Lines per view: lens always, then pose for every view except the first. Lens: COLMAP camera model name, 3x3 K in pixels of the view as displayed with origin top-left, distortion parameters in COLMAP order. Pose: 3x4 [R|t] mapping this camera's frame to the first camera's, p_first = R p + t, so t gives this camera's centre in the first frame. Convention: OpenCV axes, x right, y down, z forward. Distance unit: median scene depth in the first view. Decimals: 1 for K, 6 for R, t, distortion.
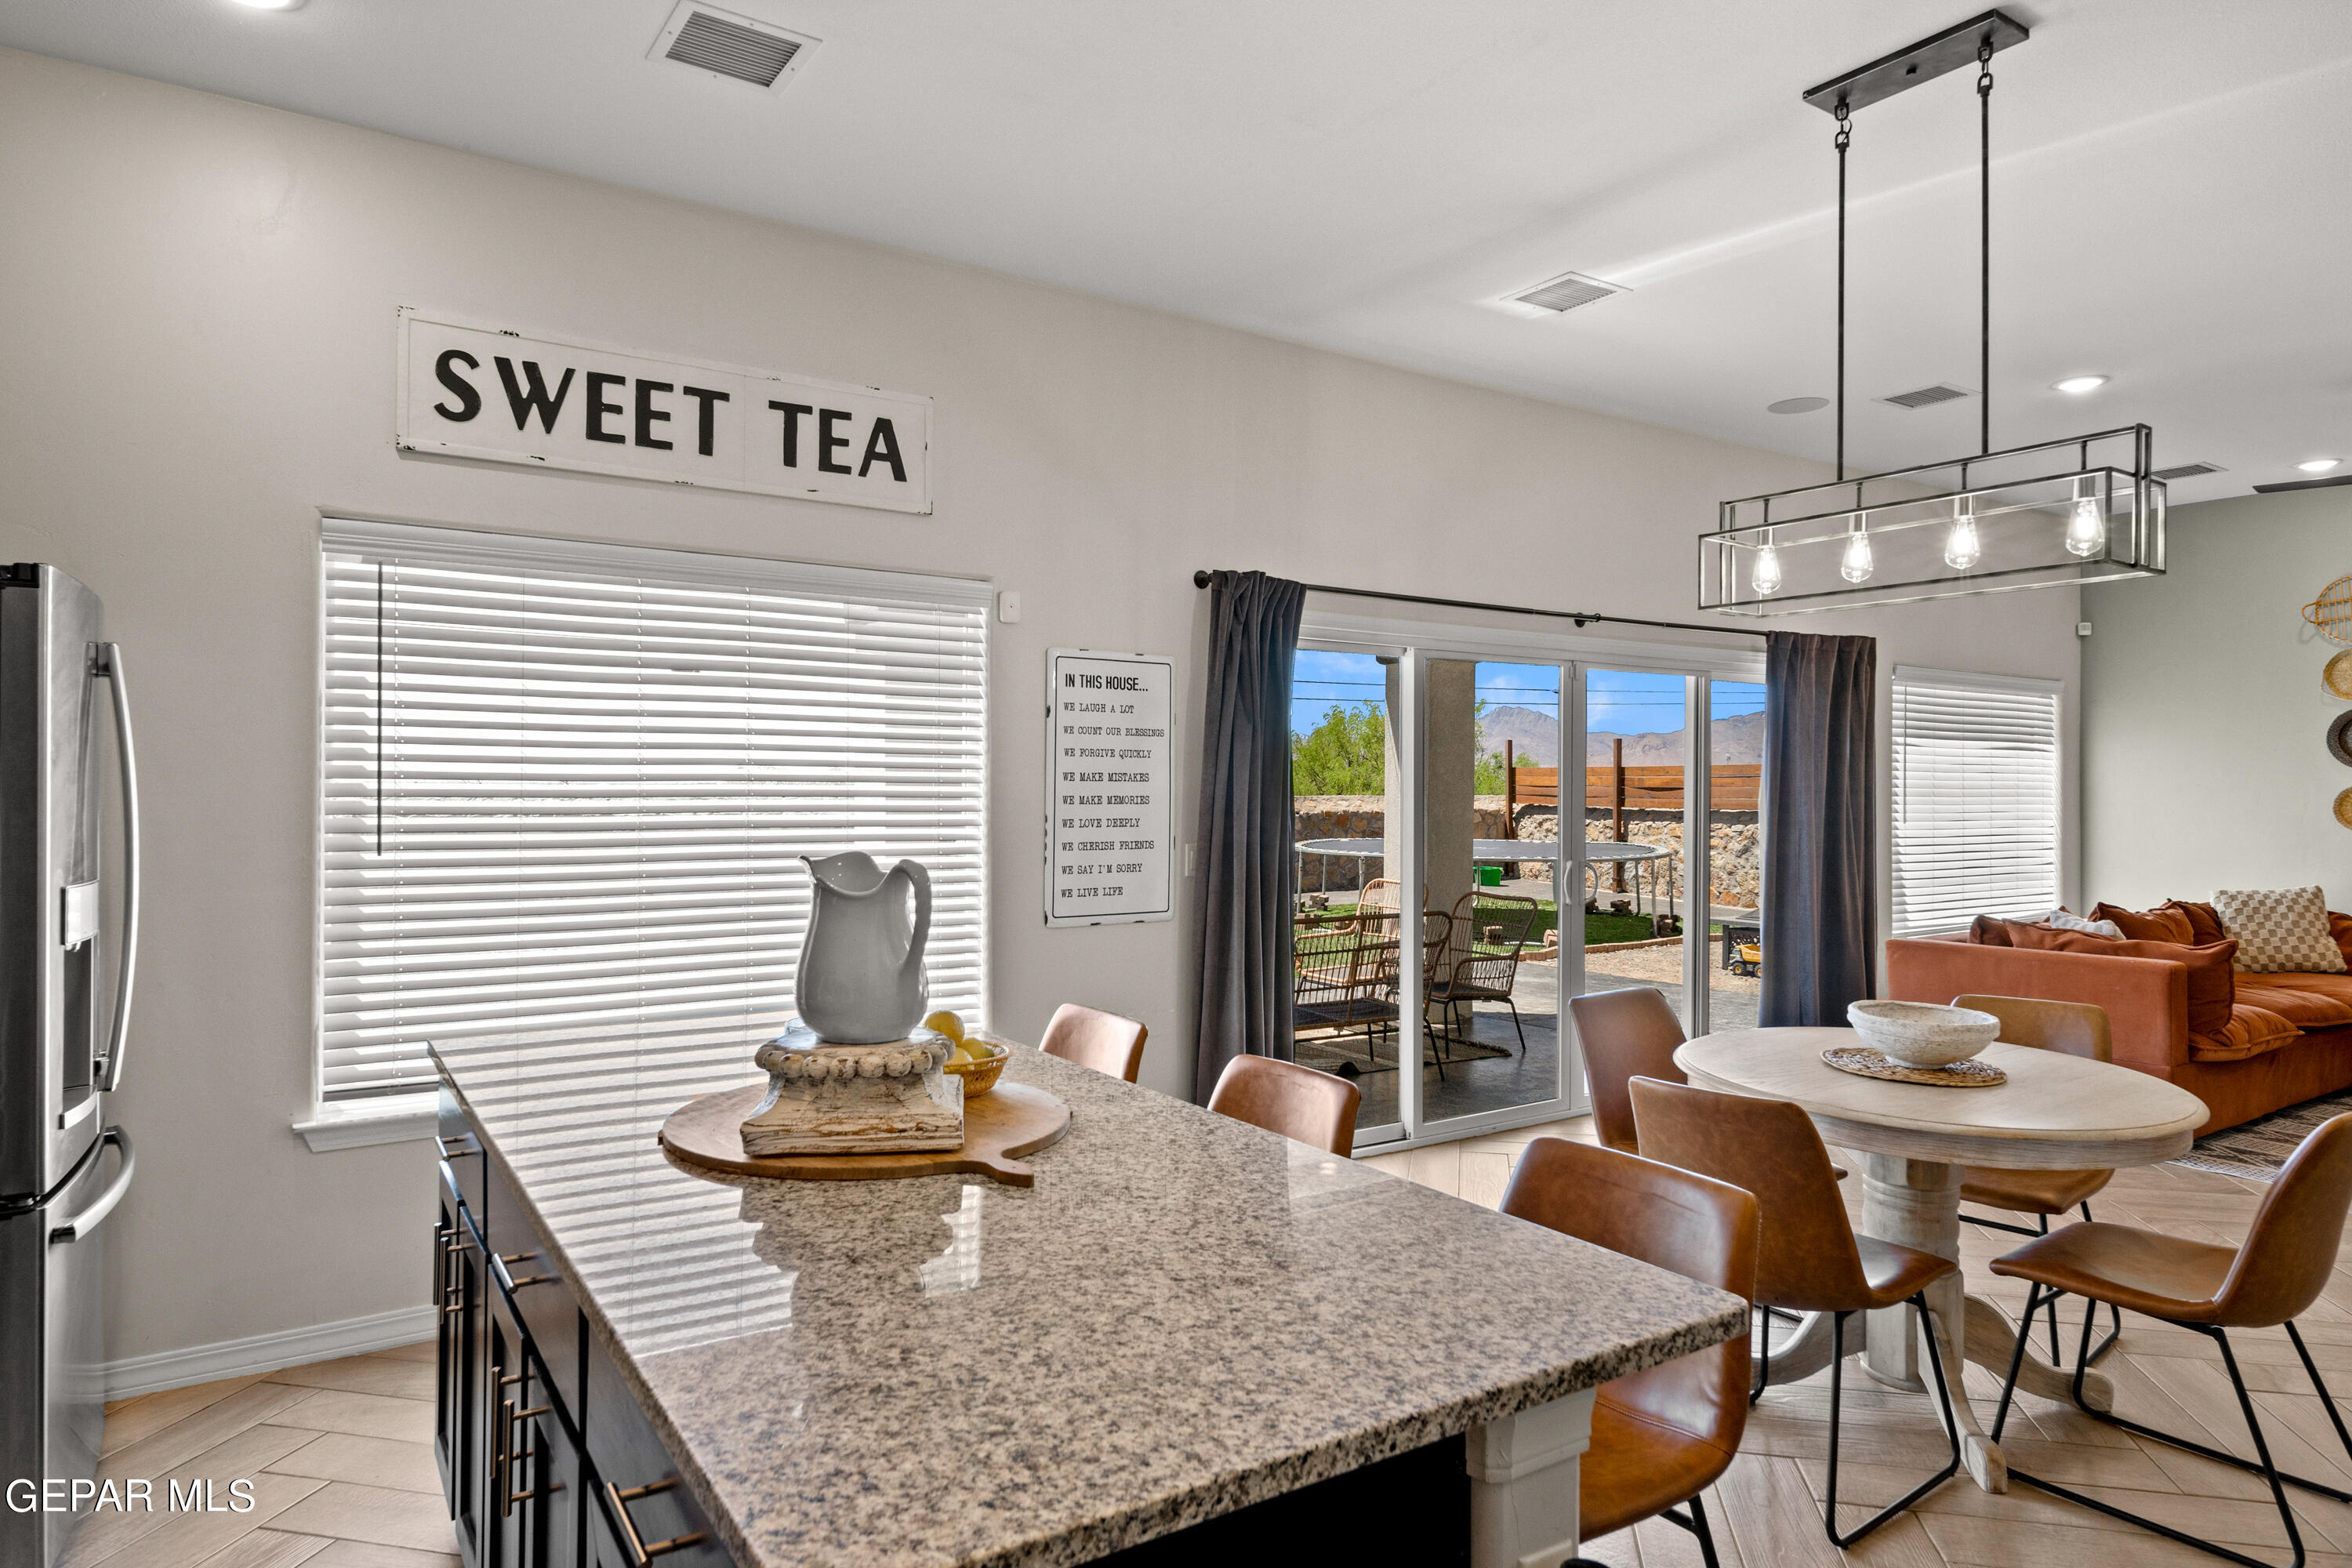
lens RADIAL K [[1390.4, 0, 1176.0], [0, 1390.4, 784.0], [0, 0, 1]] dist [0.002680, 0.001820]
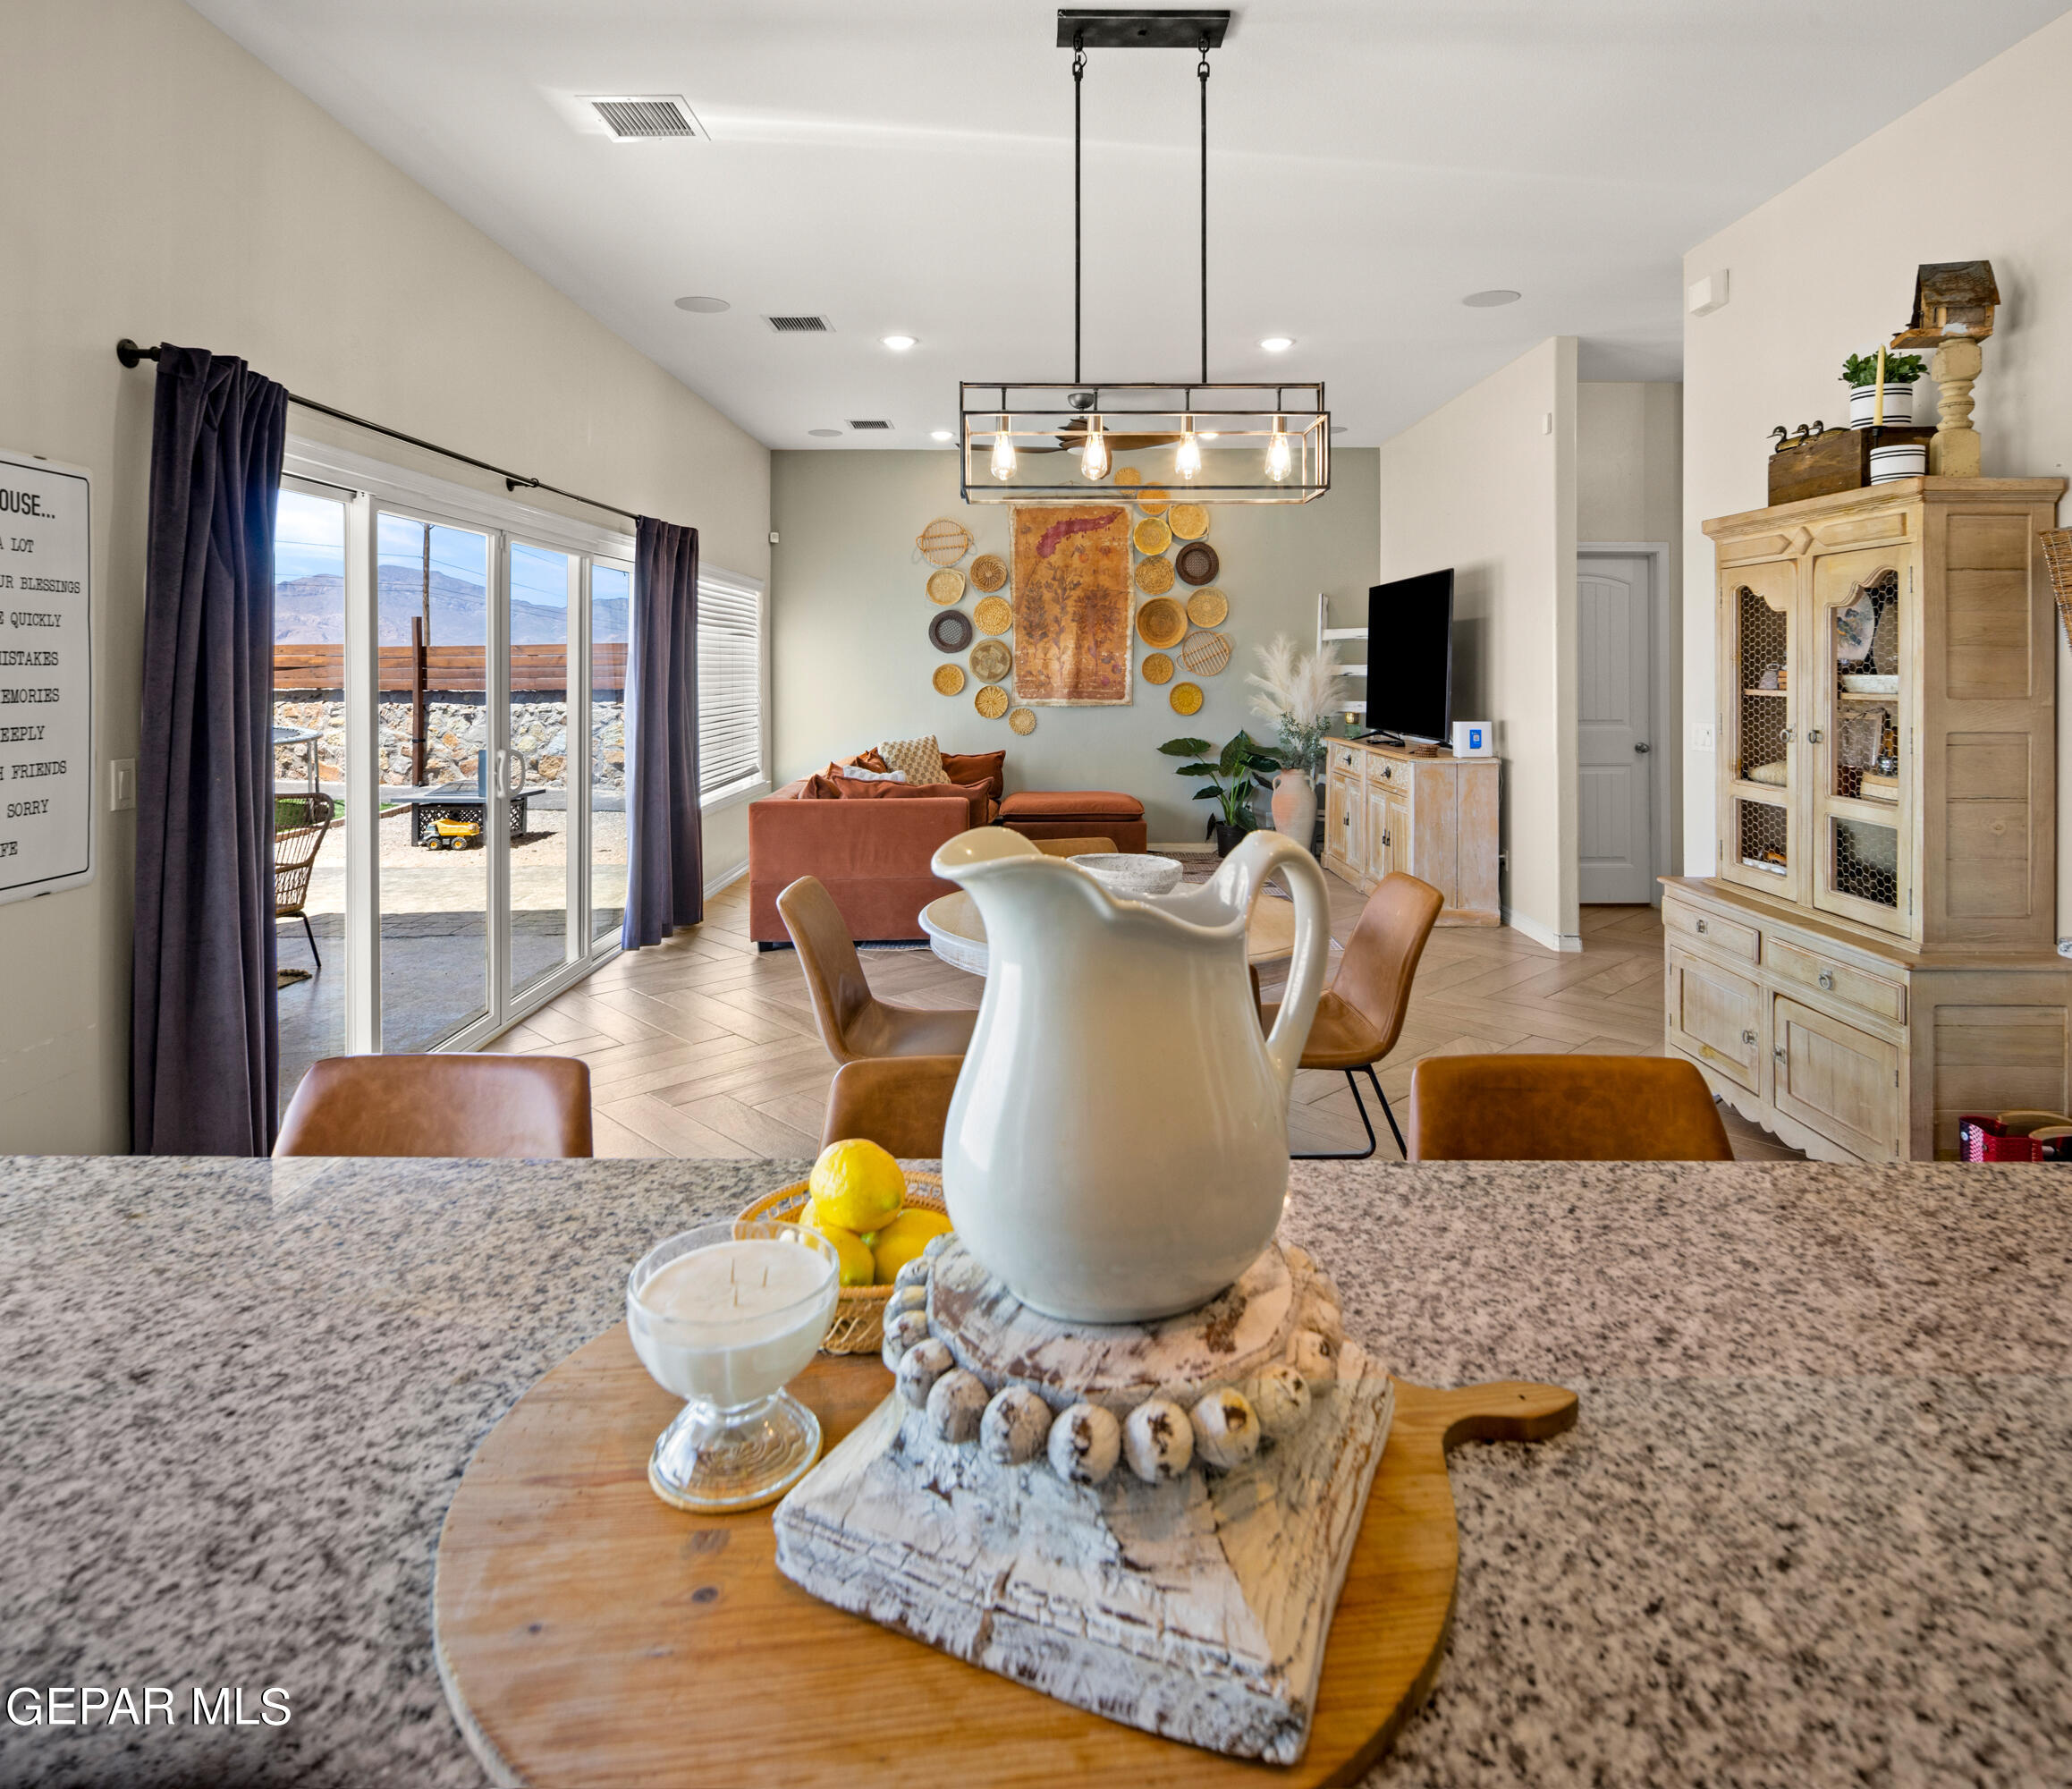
lens RADIAL K [[1207.7, 0, 1034.6], [0, 1207.7, 665.1], [0, 0, 1]] dist [-0.017796, 0.001162]
pose [[0.561024, -0.004512, 0.827787, -0.143922], [0.003962, 0.999988, 0.002766, -0.001050], [-0.827790, 0.001728, 0.561036, 0.229399]]
